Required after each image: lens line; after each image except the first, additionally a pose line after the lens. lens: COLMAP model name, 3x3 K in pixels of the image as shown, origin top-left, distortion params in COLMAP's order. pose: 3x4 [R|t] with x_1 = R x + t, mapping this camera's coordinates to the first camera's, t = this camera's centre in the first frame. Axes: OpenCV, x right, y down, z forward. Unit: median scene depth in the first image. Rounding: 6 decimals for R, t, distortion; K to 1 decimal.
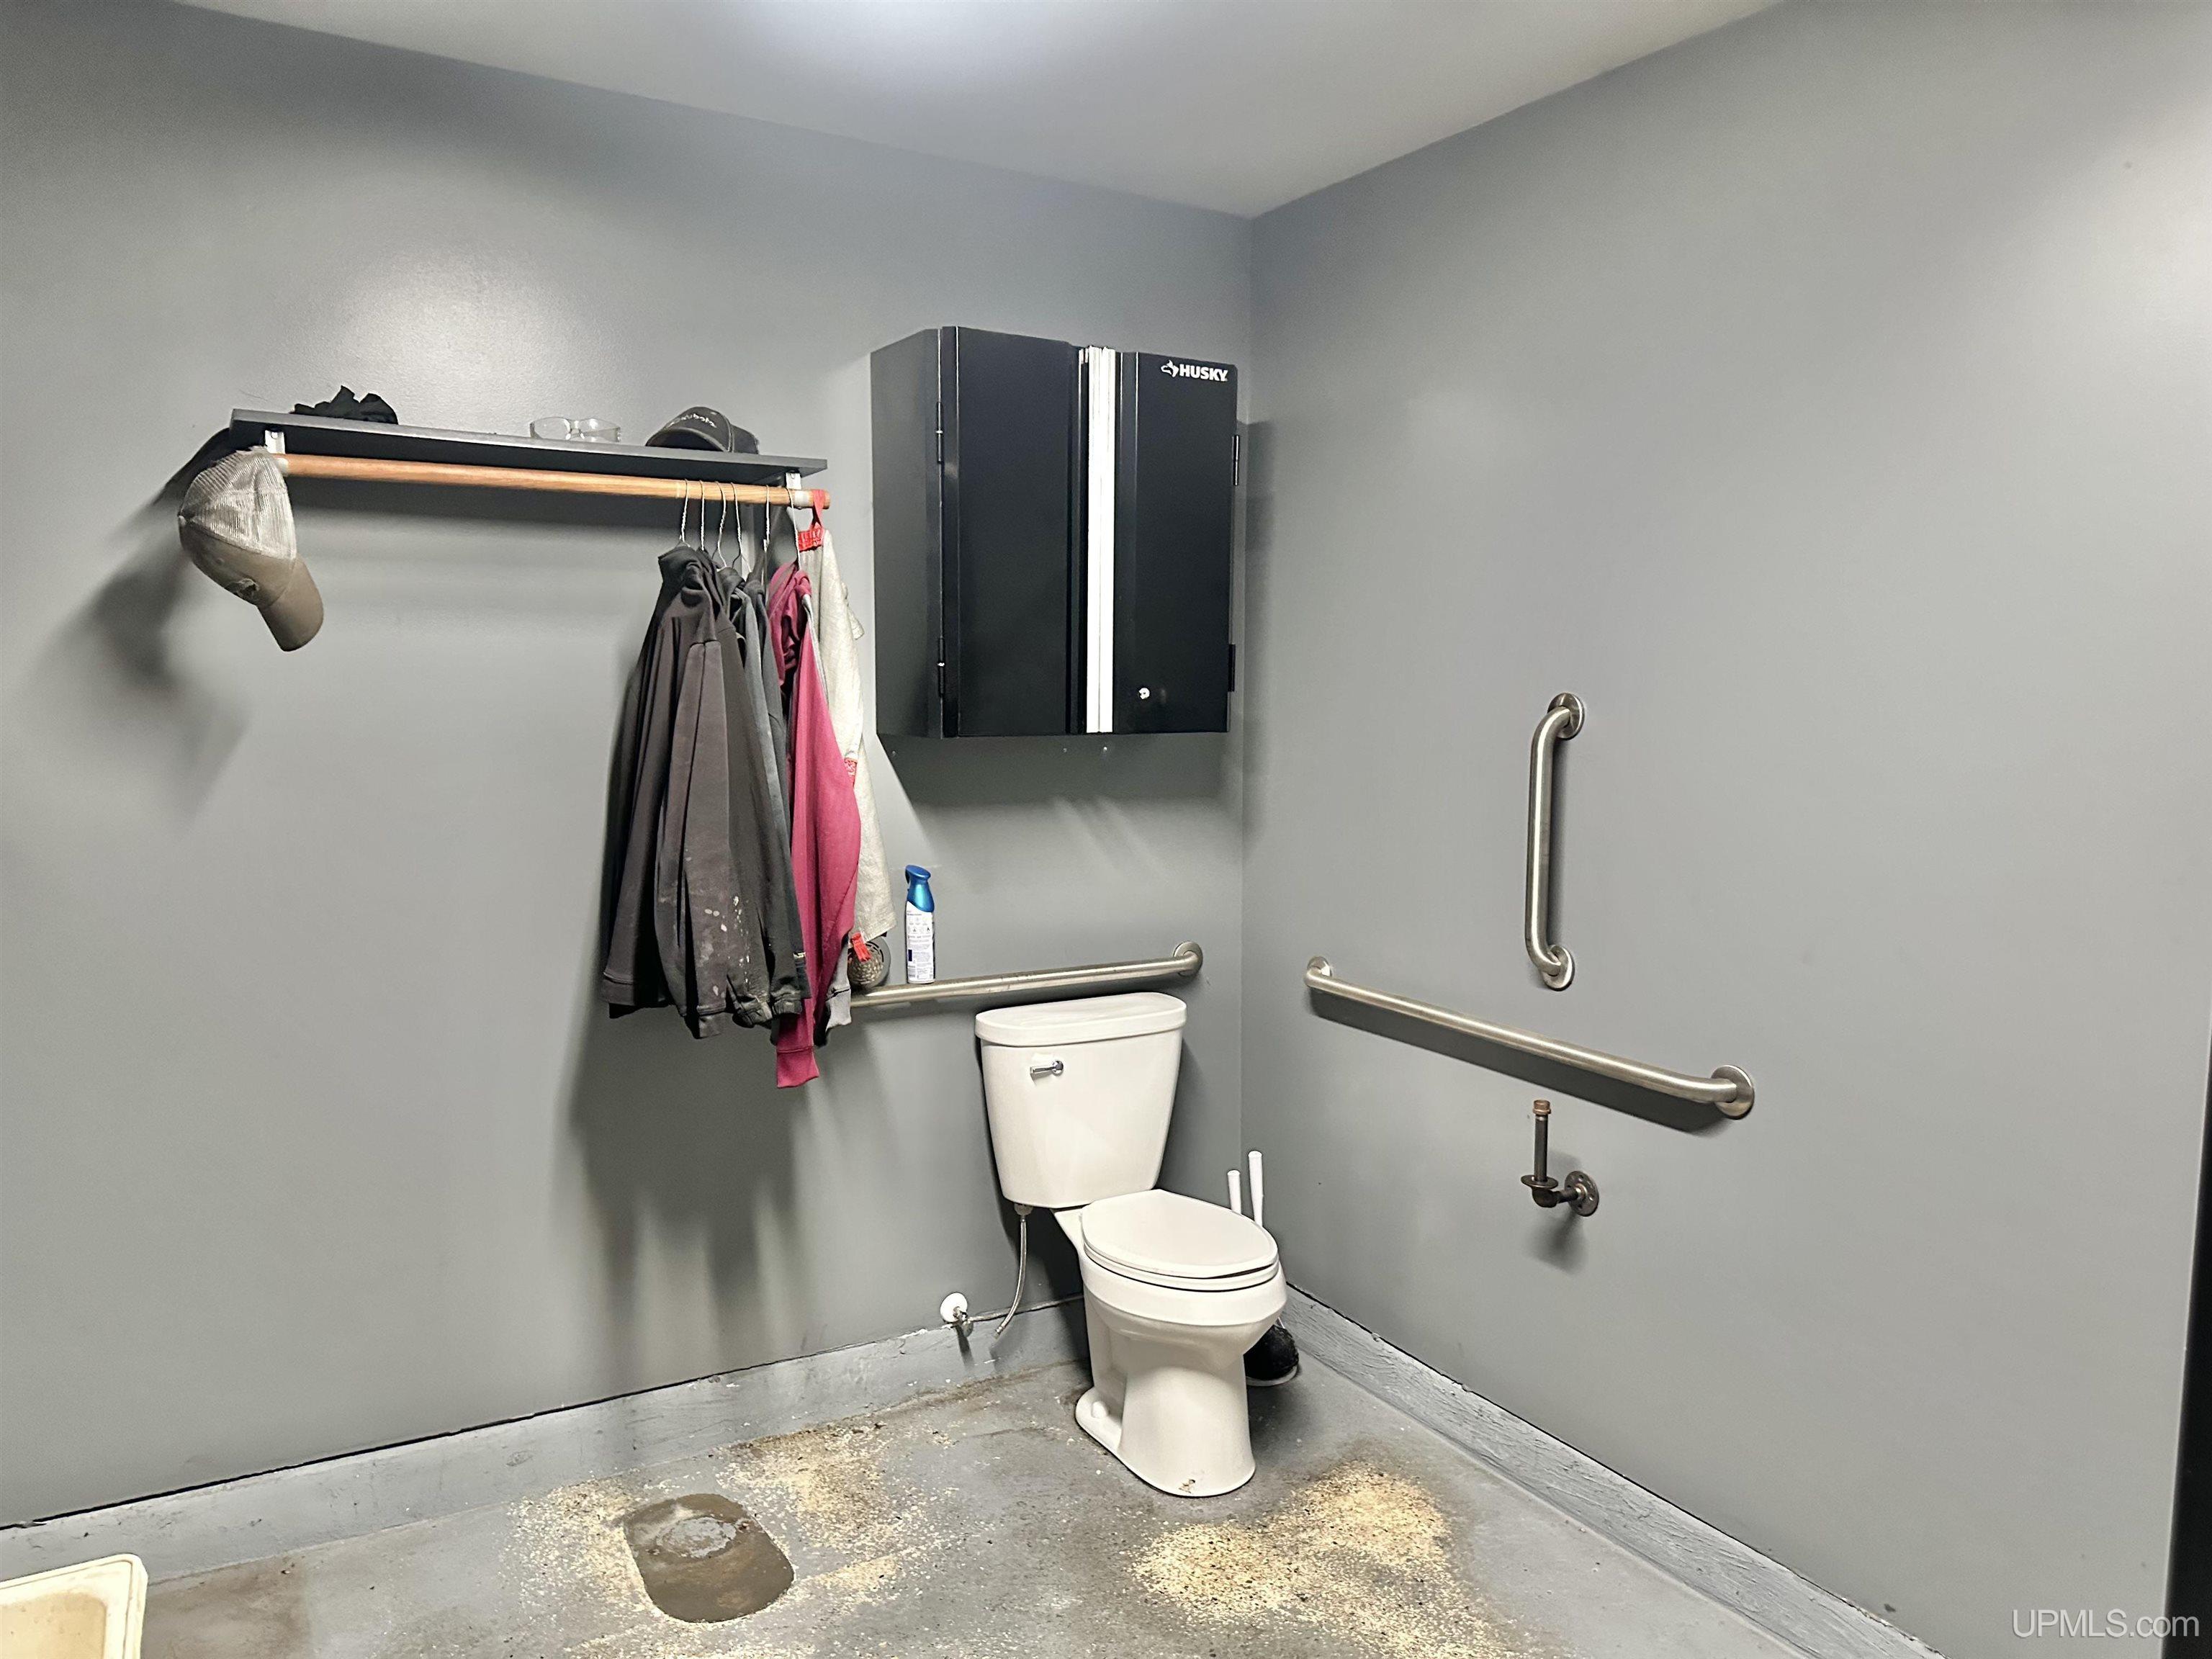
lens RADIAL K [[1486.4, 0, 1102.8], [0, 1486.4, 825.7], [0, 0, 1]] dist [0.005968, 0.003939]
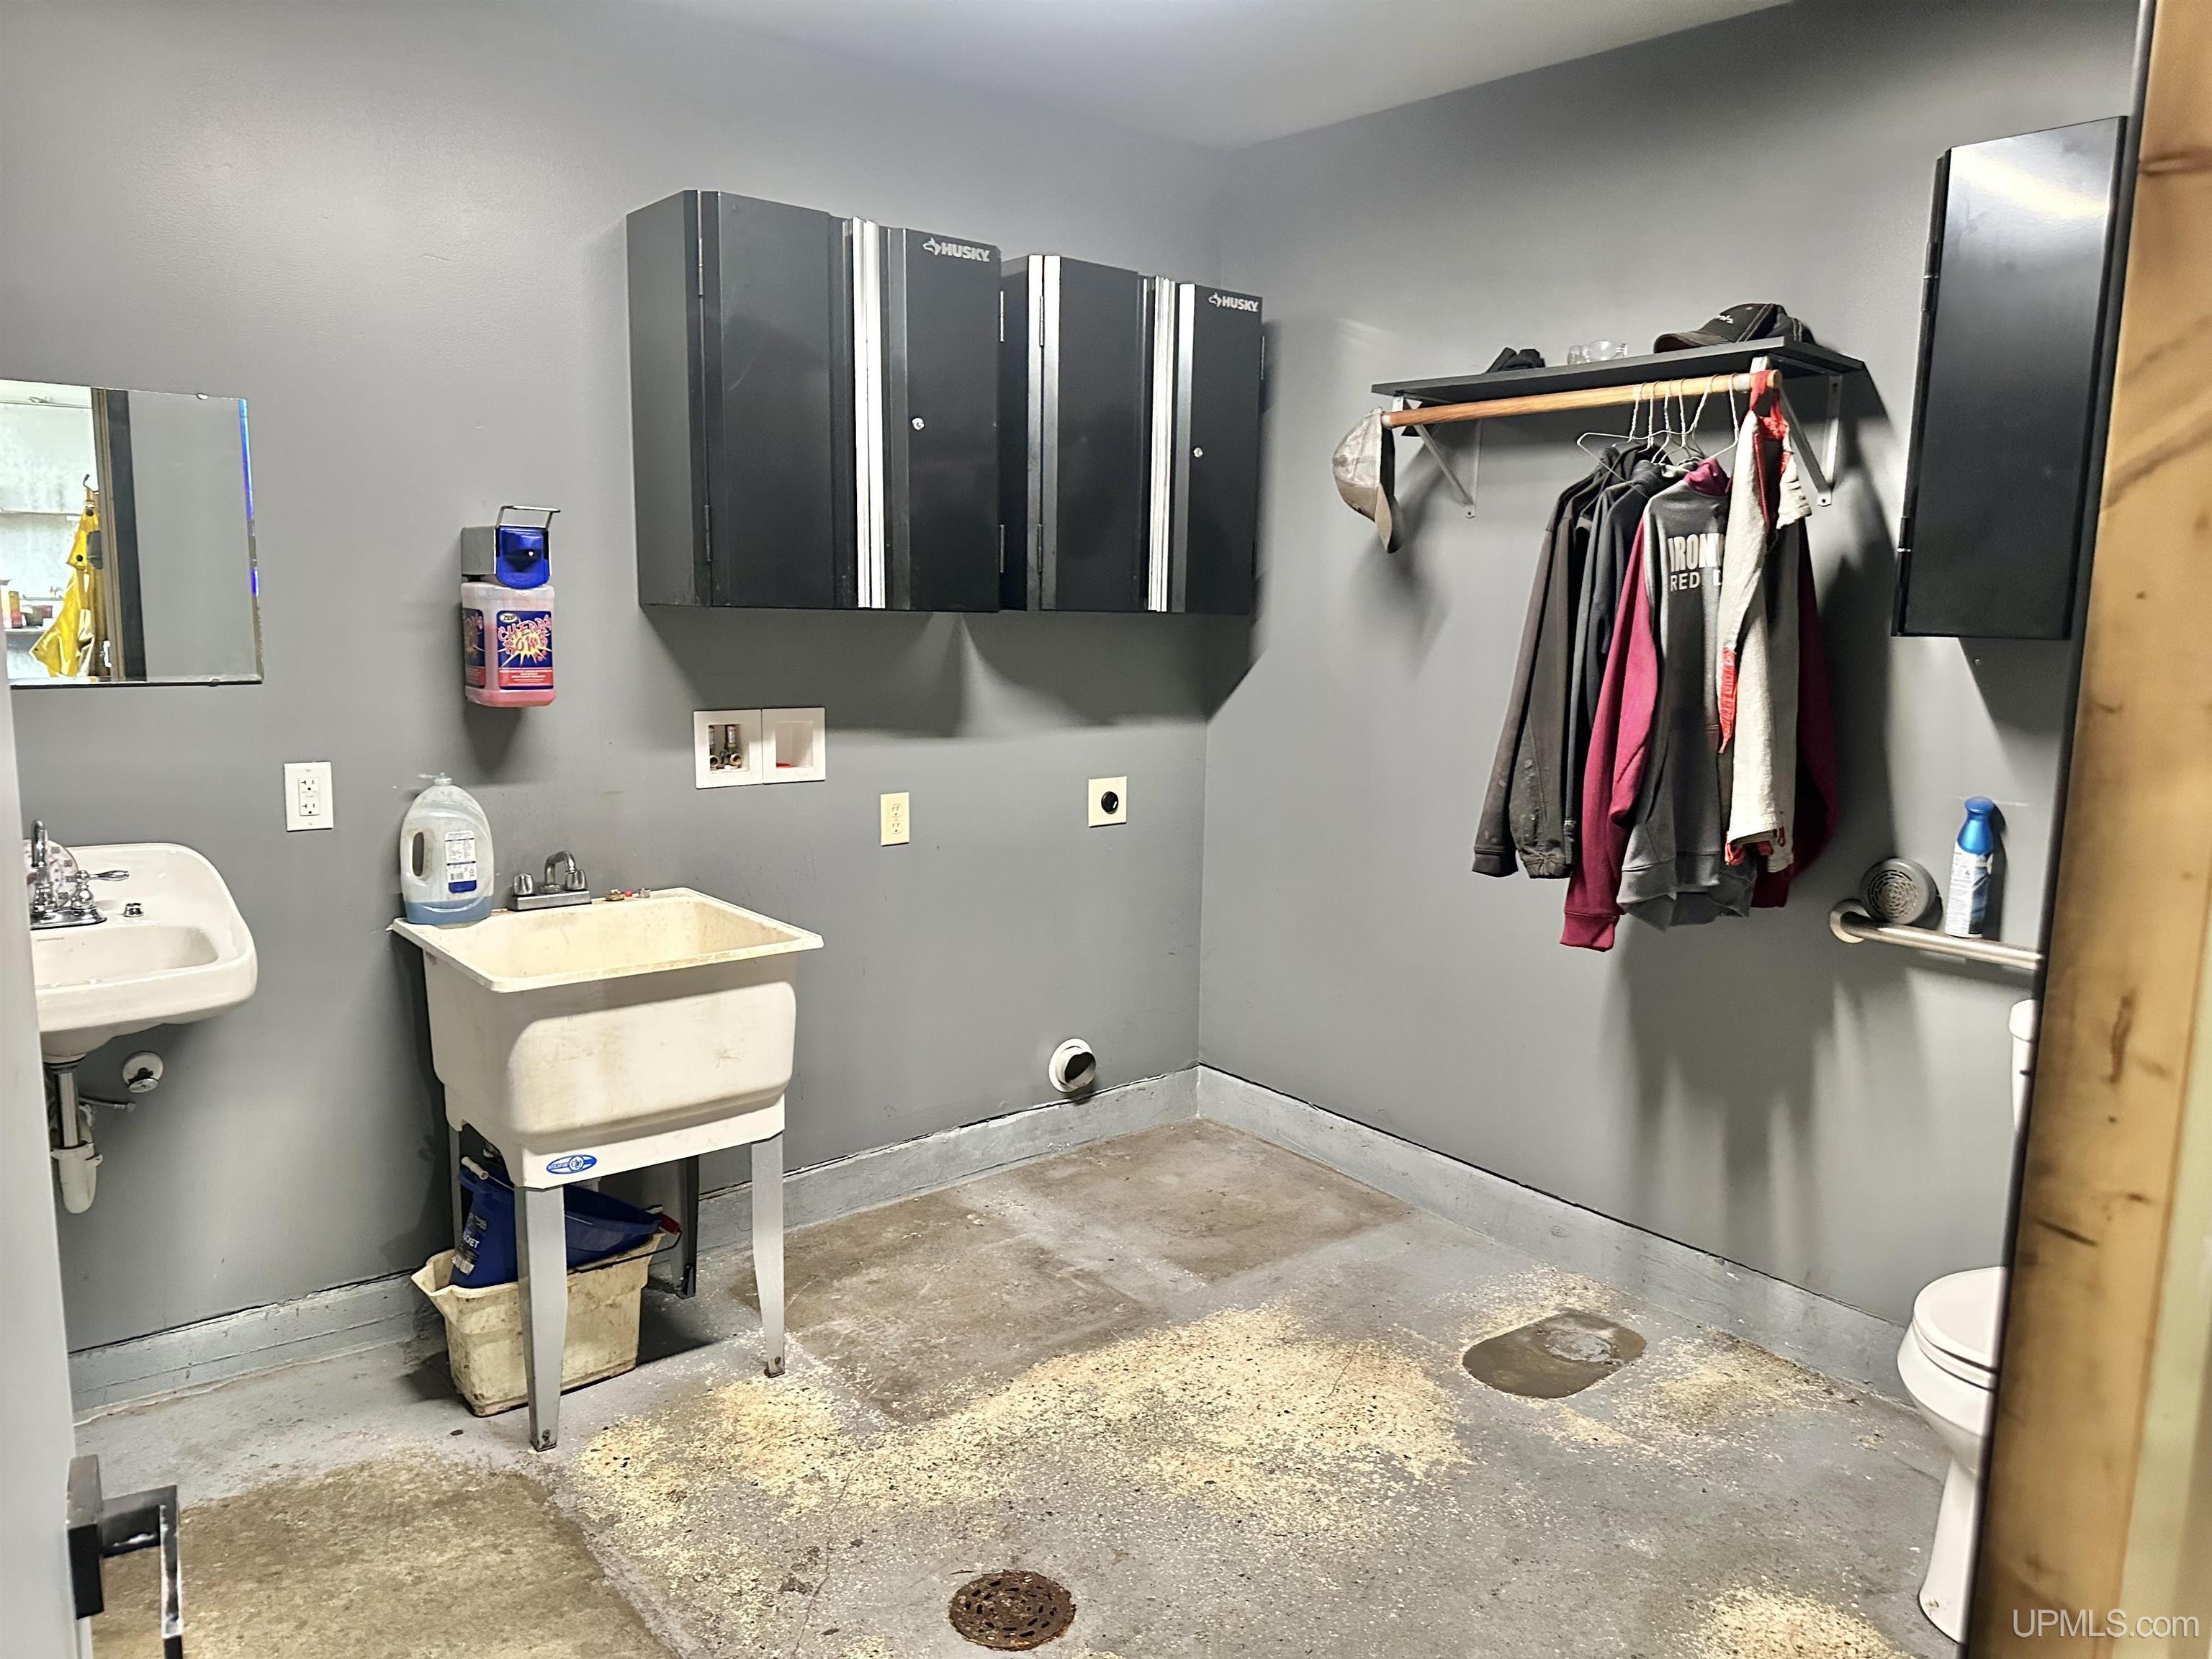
lens RADIAL K [[1587.5, 0, 1101.1], [0, 1587.5, 835.7], [0, 0, 1]] dist [0.039123, -0.043941]
pose [[0.143854, 0.146204, -0.978739, 0.796586], [-0.085699, 0.987151, 0.134865, -0.031929], [0.985881, 0.064476, 0.154535, 0.439303]]
